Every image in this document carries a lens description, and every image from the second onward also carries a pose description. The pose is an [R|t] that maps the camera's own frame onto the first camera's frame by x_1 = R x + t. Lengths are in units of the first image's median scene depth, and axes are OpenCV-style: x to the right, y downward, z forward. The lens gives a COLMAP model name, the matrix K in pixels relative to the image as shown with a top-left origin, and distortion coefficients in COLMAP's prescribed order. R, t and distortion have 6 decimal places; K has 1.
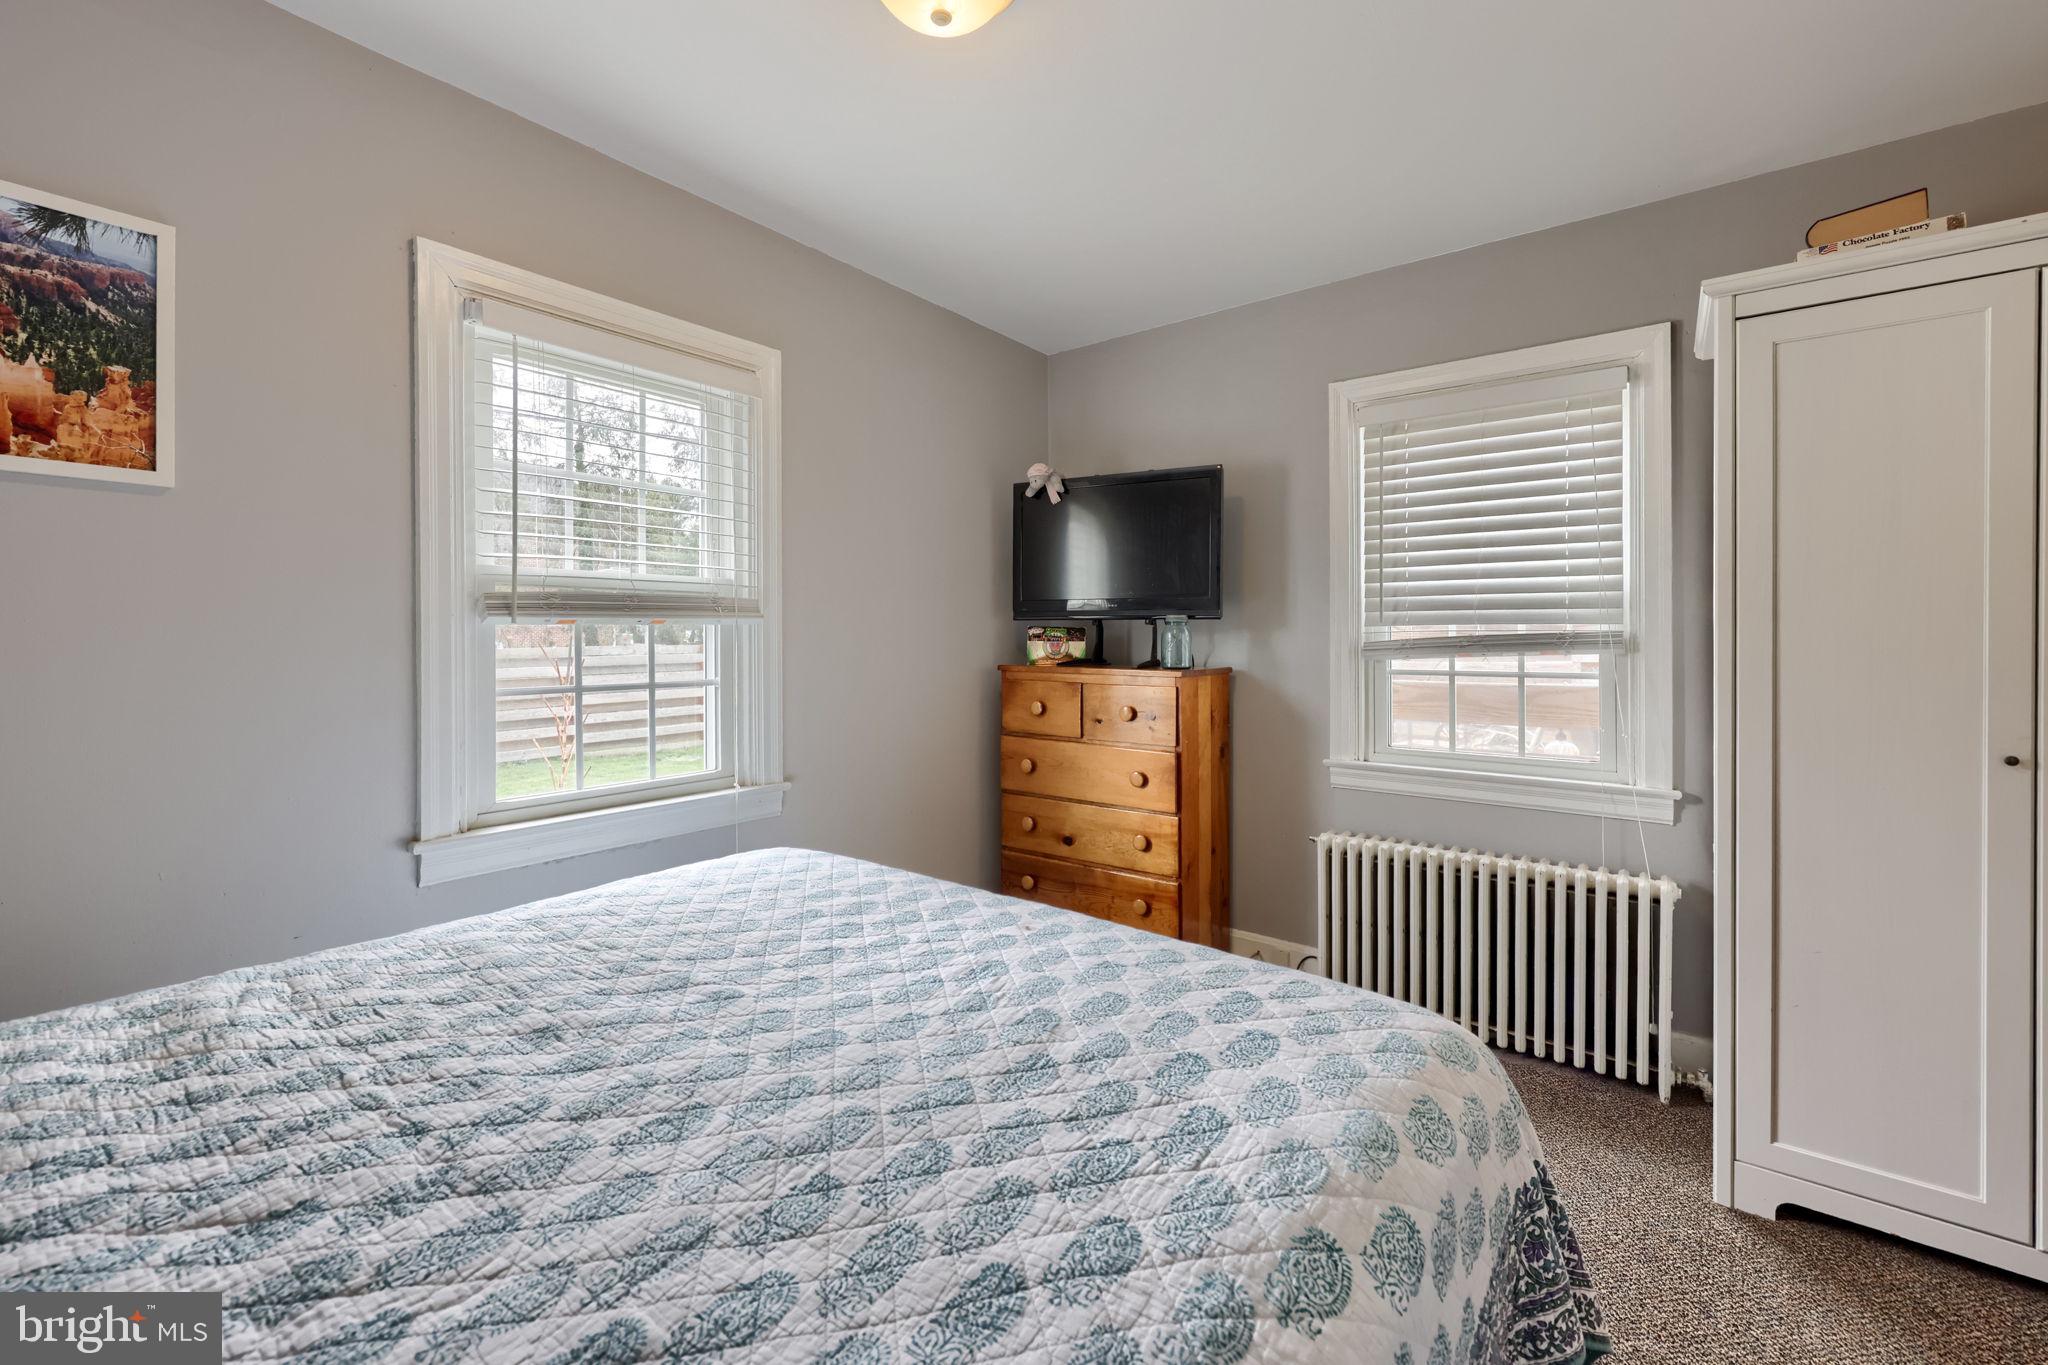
lens RADIAL K [[842.5, 0, 1018.0], [0, 842.5, 644.9], [0, 0, 1]] dist [-0.002682, -0.000327]
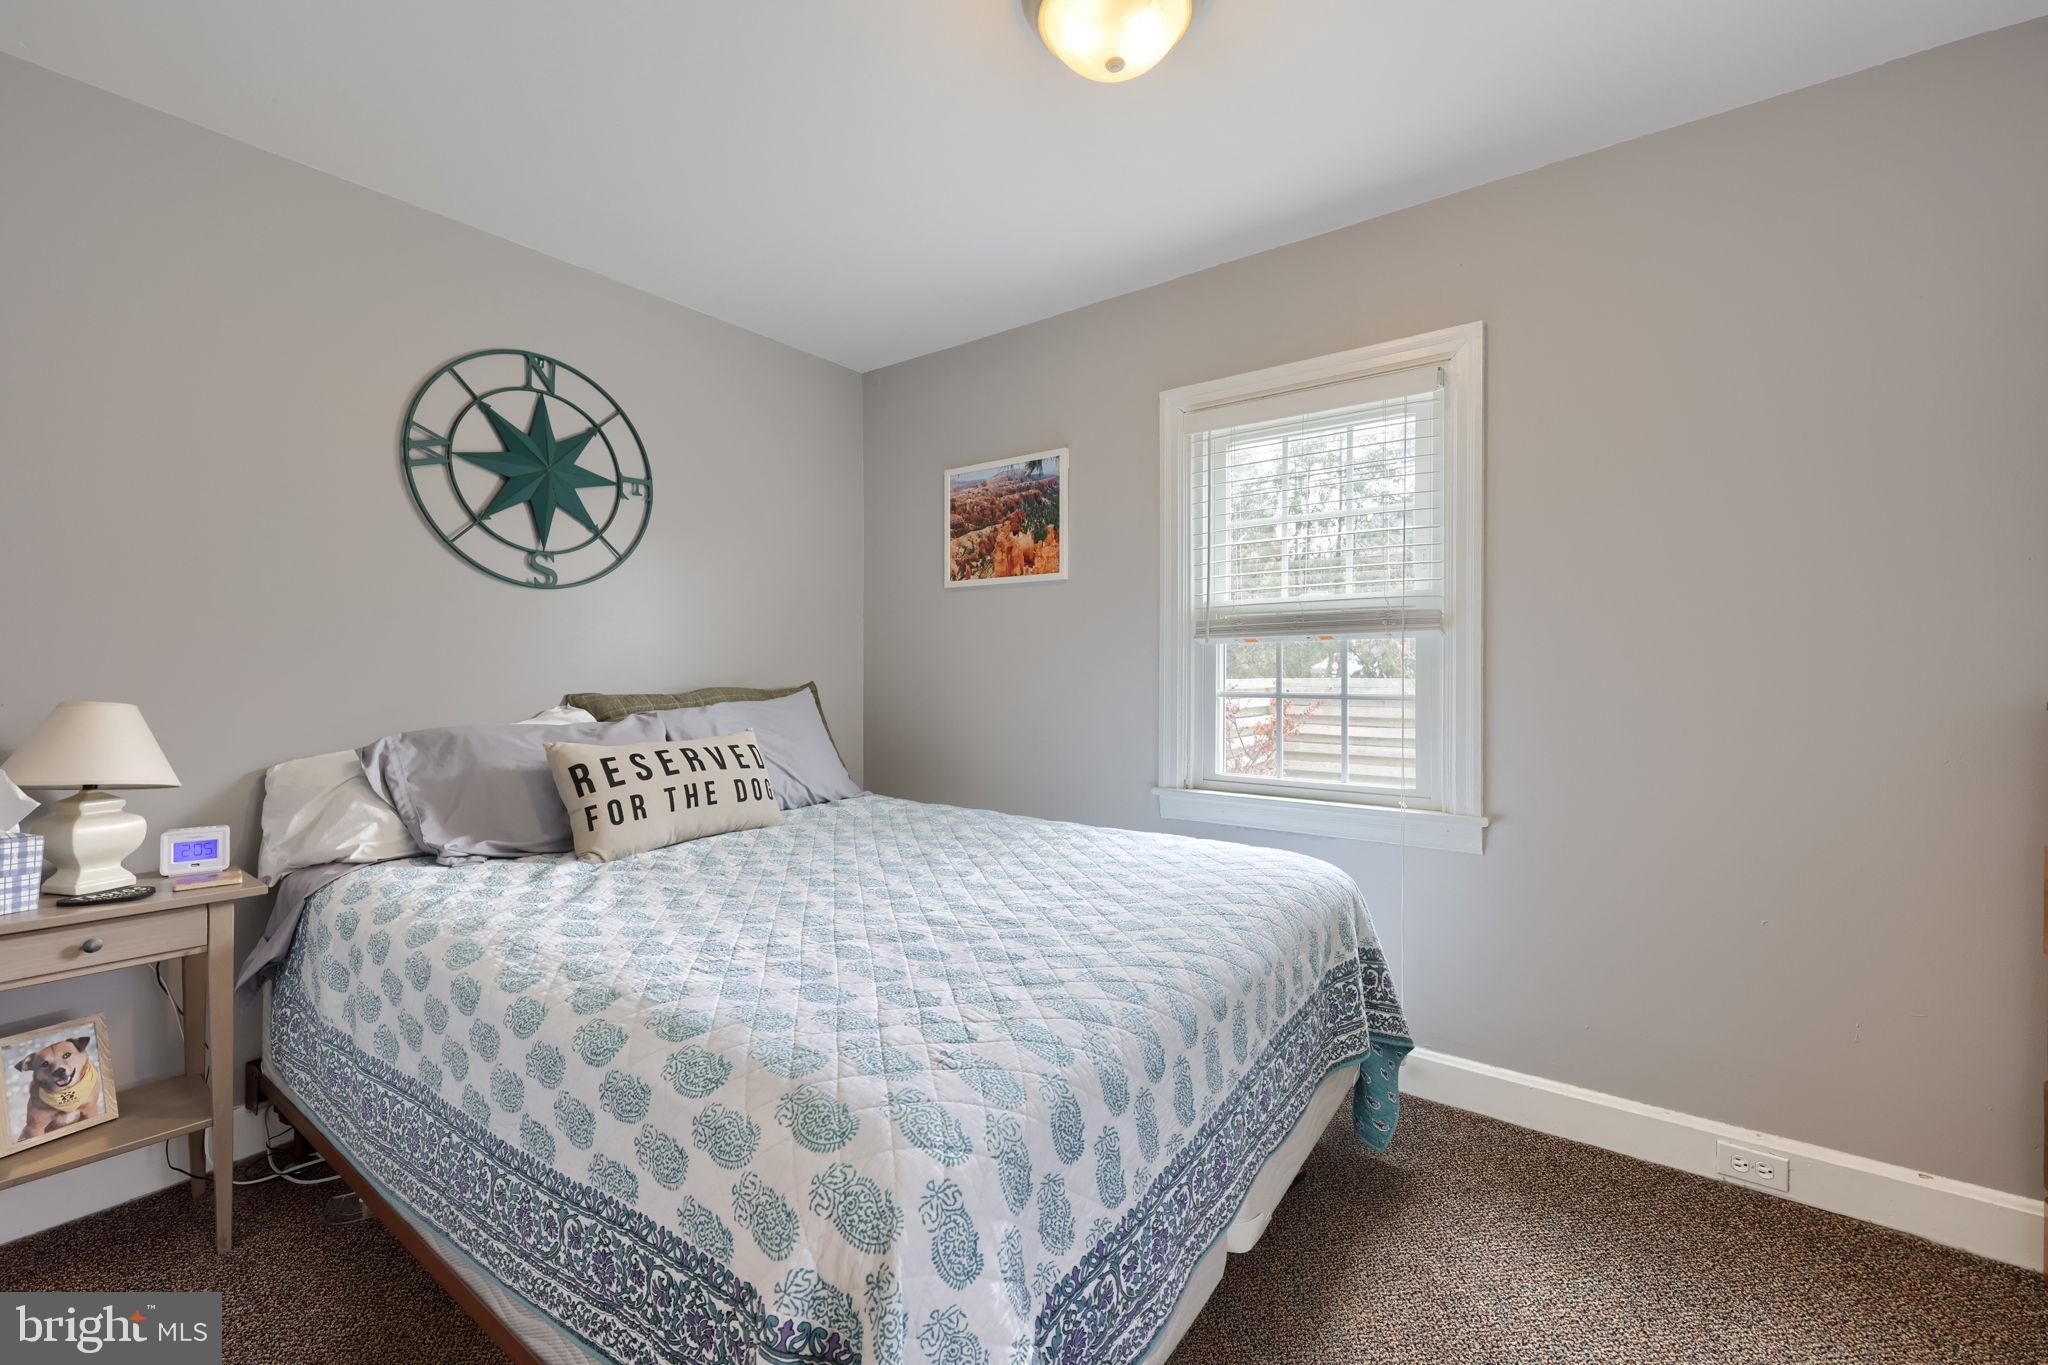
lens RADIAL K [[845.6, 0, 1024.4], [0, 845.6, 671.9], [0, 0, 1]] dist [-0.001083, -0.000023]
pose [[0.022742, 0.005203, -0.999728, 1.060310], [-0.008173, 0.999954, 0.005018, 0.024196], [0.999708, 0.008057, 0.022783, 0.918583]]
